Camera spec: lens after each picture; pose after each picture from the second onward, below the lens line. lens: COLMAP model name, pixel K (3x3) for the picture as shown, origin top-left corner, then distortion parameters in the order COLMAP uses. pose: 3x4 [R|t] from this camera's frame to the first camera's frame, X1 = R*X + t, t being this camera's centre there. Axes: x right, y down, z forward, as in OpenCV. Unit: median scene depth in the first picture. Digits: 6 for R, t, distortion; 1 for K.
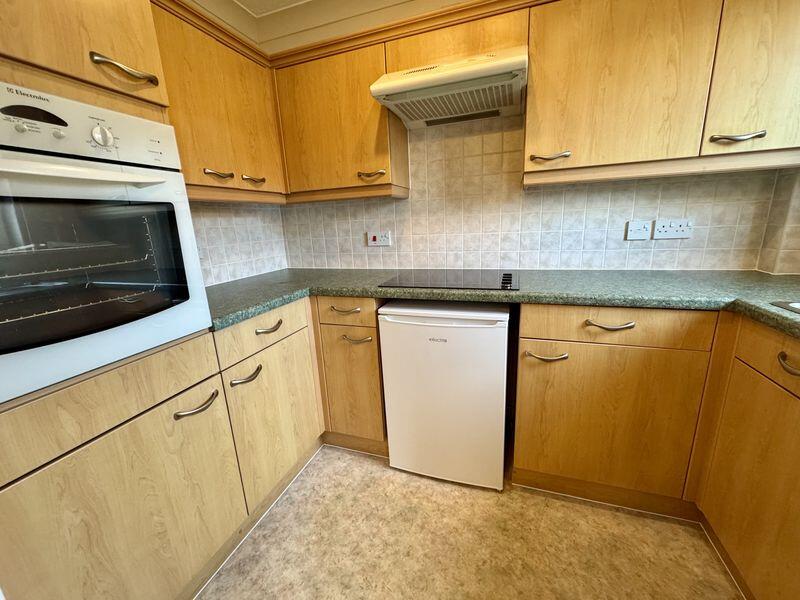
lens RADIAL K [[321.9, 0, 400.6], [0, 321.9, 299.5], [0, 0, 1]] dist [-0.002390, -0.000227]
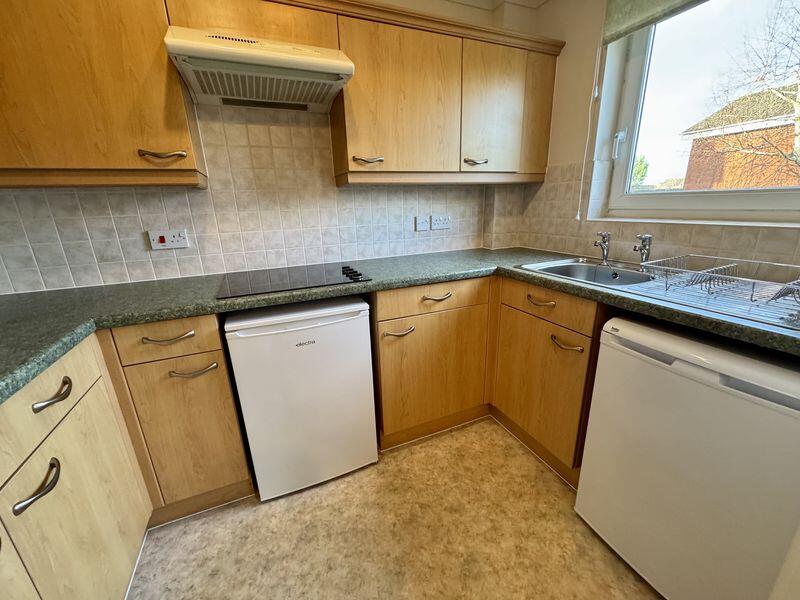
lens RADIAL K [[321.9, 0, 399.9], [0, 321.9, 299.7], [0, 0, 1]] dist [-0.002390, -0.000227]
pose [[0.737770, -0.172148, 0.652733, -0.266021], [0.157179, 0.984168, 0.081903, -0.033528], [-0.656498, 0.042170, 0.753148, 0.094063]]
